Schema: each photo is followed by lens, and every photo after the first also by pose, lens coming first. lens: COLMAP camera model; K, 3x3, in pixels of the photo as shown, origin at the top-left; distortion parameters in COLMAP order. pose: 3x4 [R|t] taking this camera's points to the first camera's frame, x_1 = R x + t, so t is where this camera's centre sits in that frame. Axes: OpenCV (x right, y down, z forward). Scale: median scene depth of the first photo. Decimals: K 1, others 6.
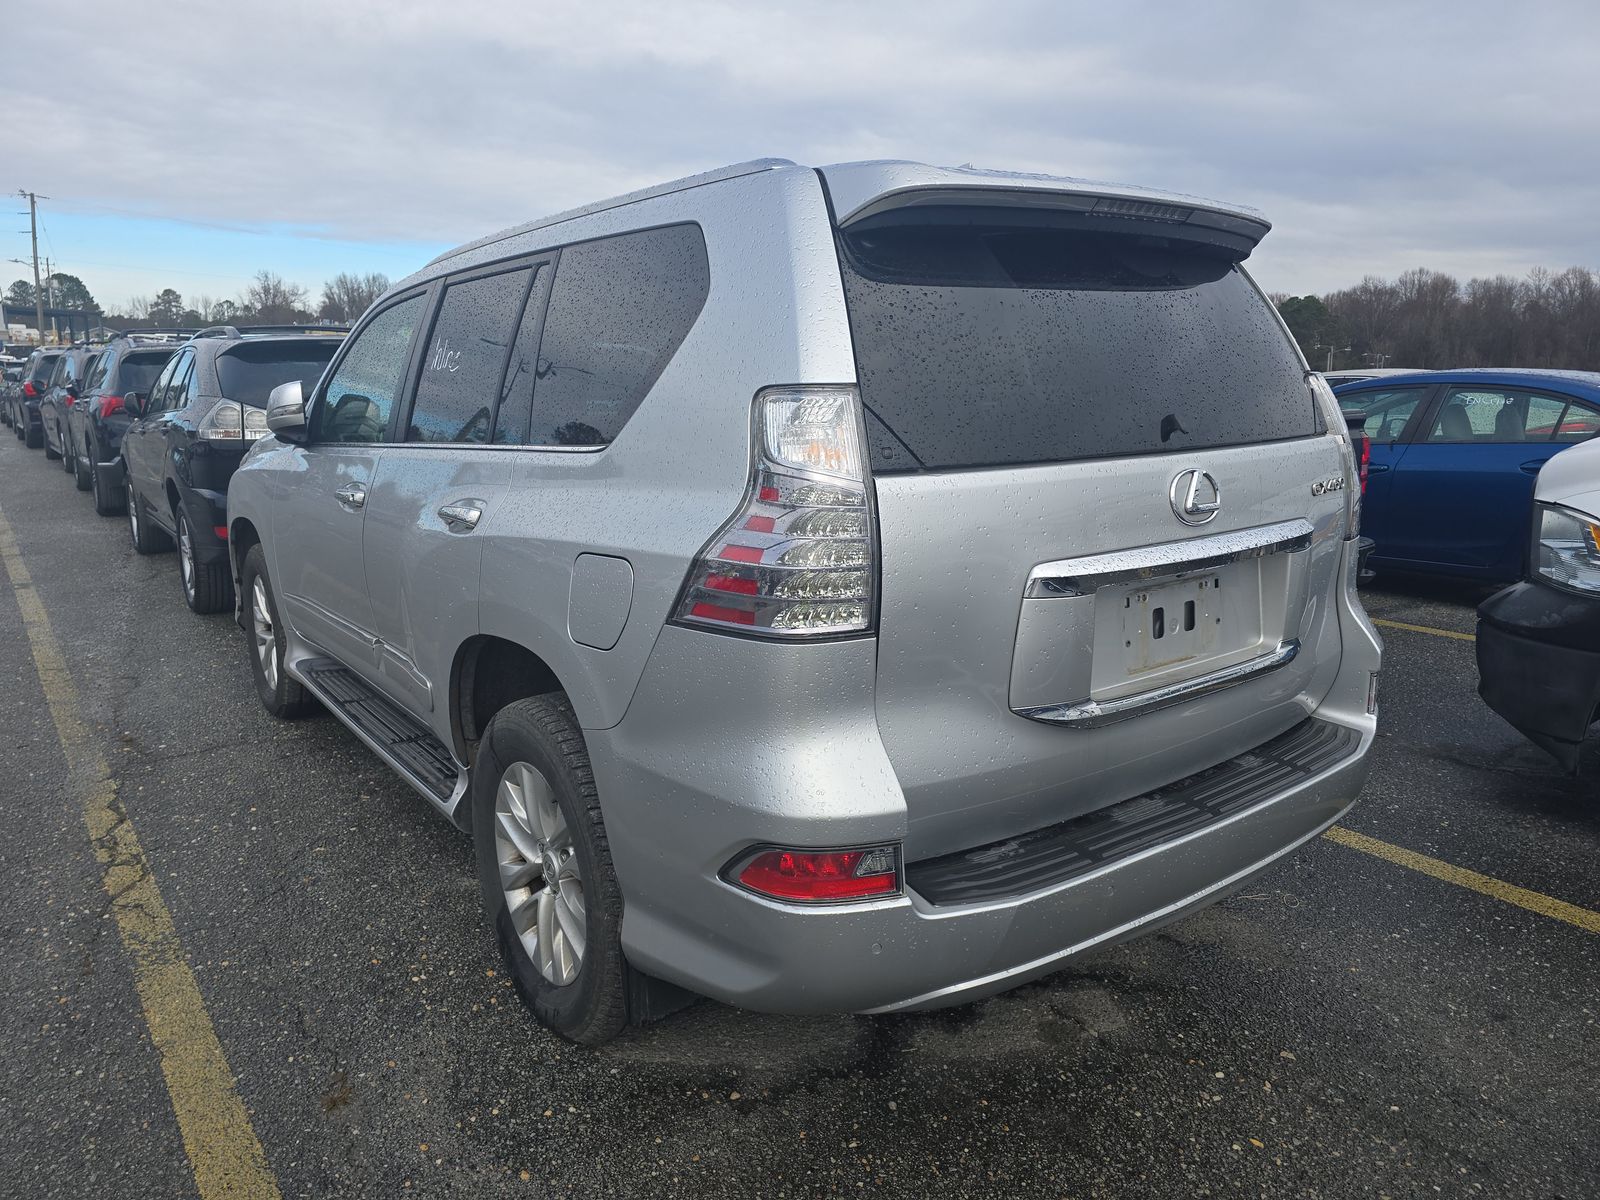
lens RADIAL K [[1079.2, 0, 792.5], [0, 1079.2, 592.3], [0, 0, 1]] dist [0.074513, -0.055544]
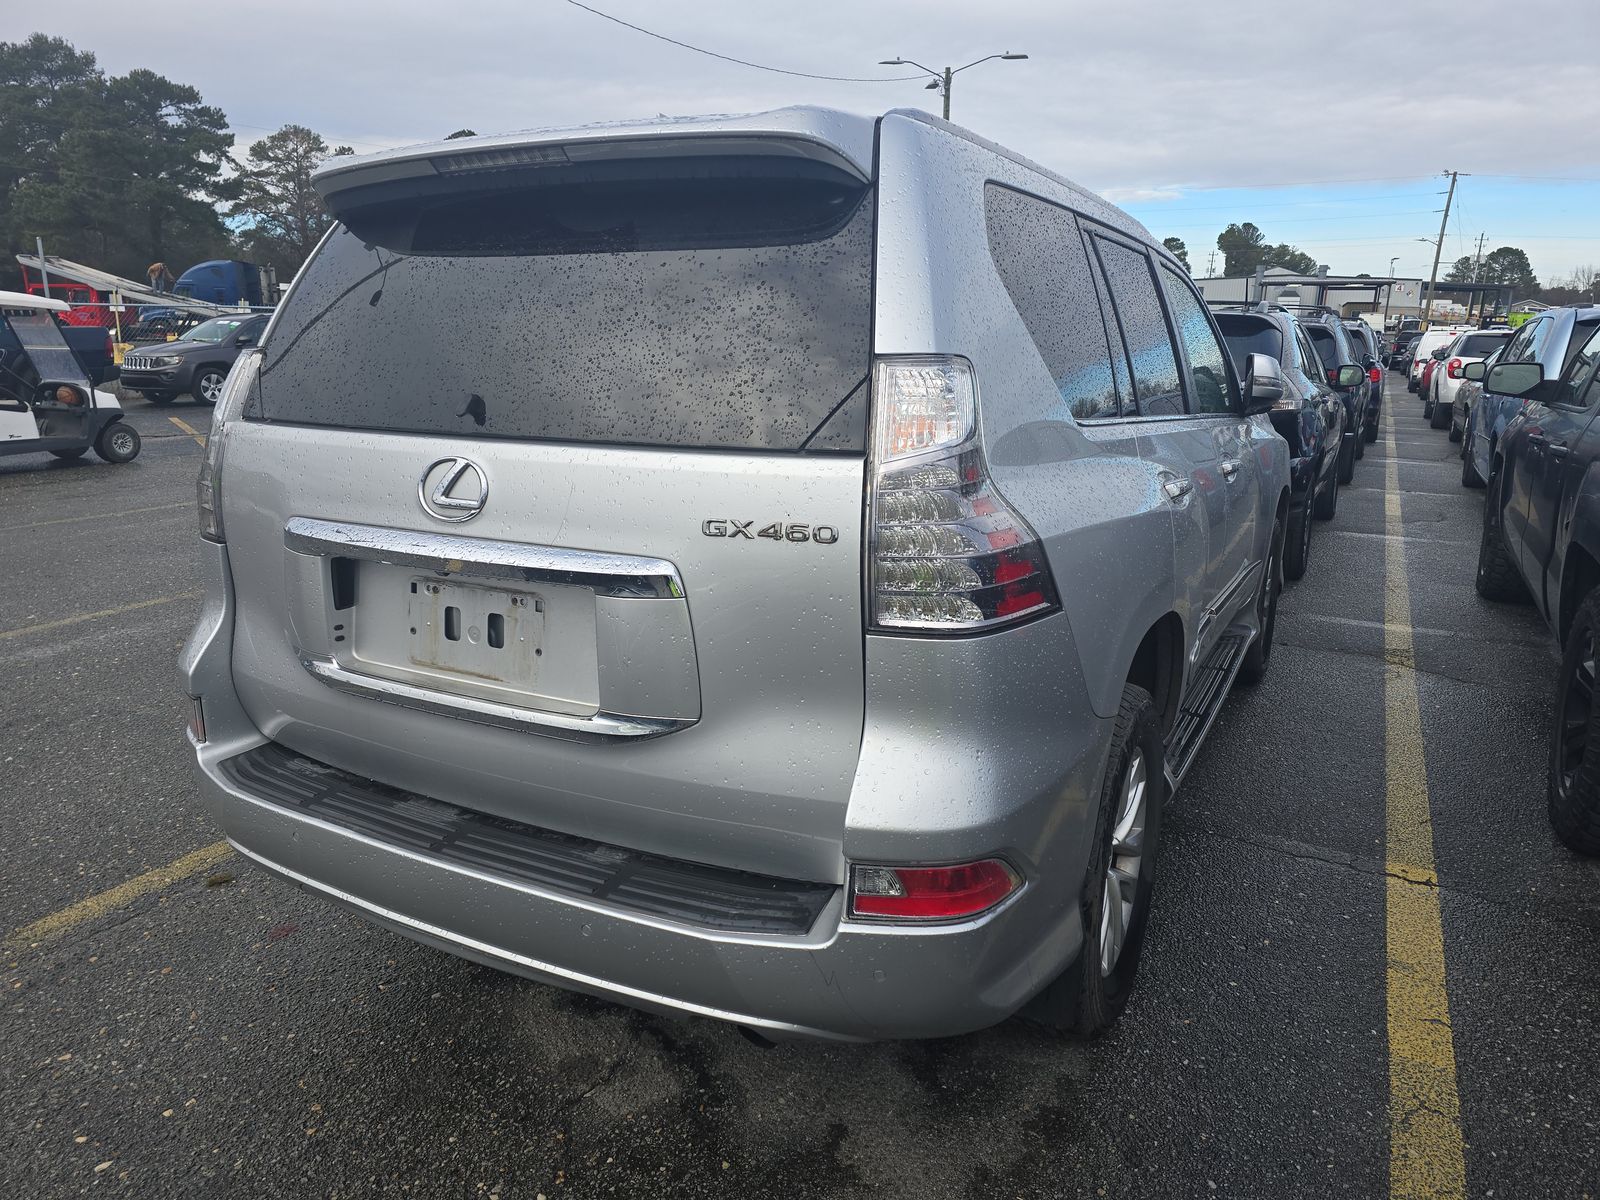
lens RADIAL K [[1079.2, 0, 792.5], [0, 1079.2, 592.3], [0, 0, 1]] dist [0.074513, -0.055544]
pose [[0.410952, 0.214516, -0.886060, 1.192646], [-0.194741, 0.970145, 0.144553, -0.174729], [0.890615, 0.113148, 0.440458, 0.810824]]
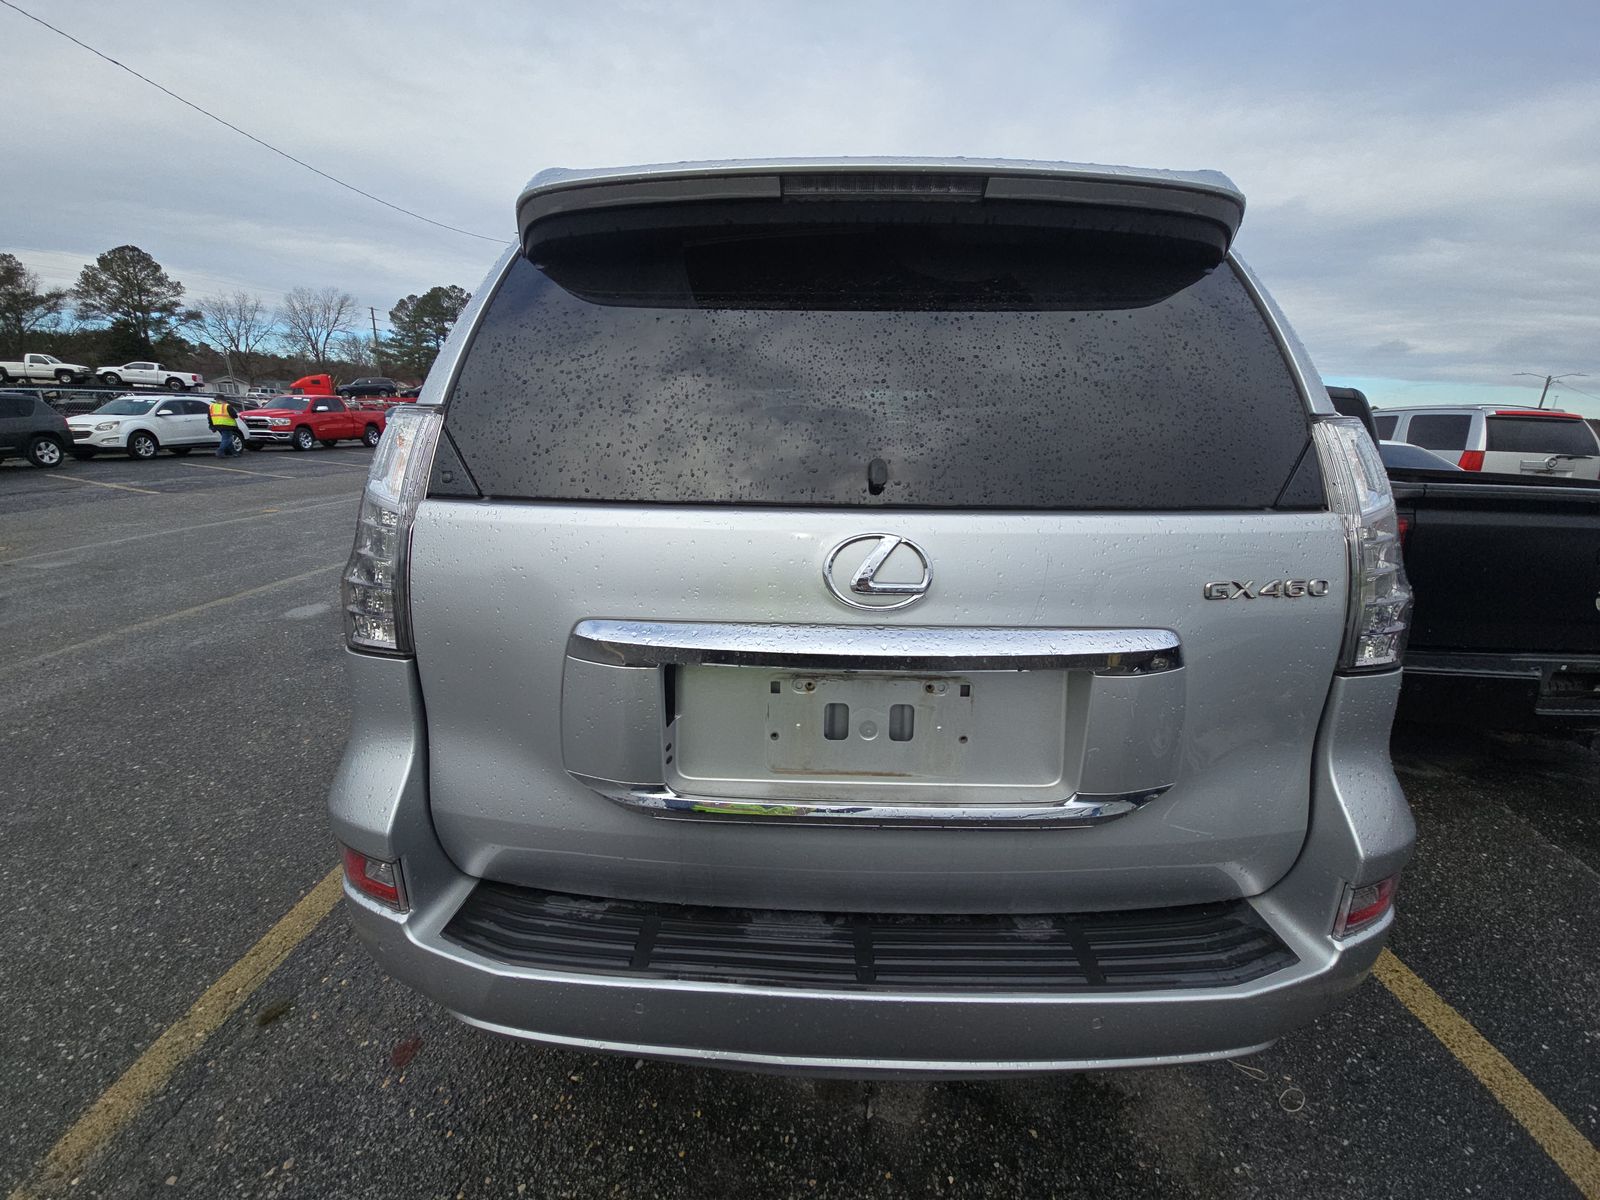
lens RADIAL K [[647.1, 0, 795.8], [0, 647.1, 593.0], [0, 0, 1]] dist [0.013640, -0.009200]
pose [[0.787485, 0.171390, -0.592025, 0.551297], [-0.146125, 0.985089, 0.090812, -0.098558], [0.598762, 0.014996, 0.800787, 0.572369]]
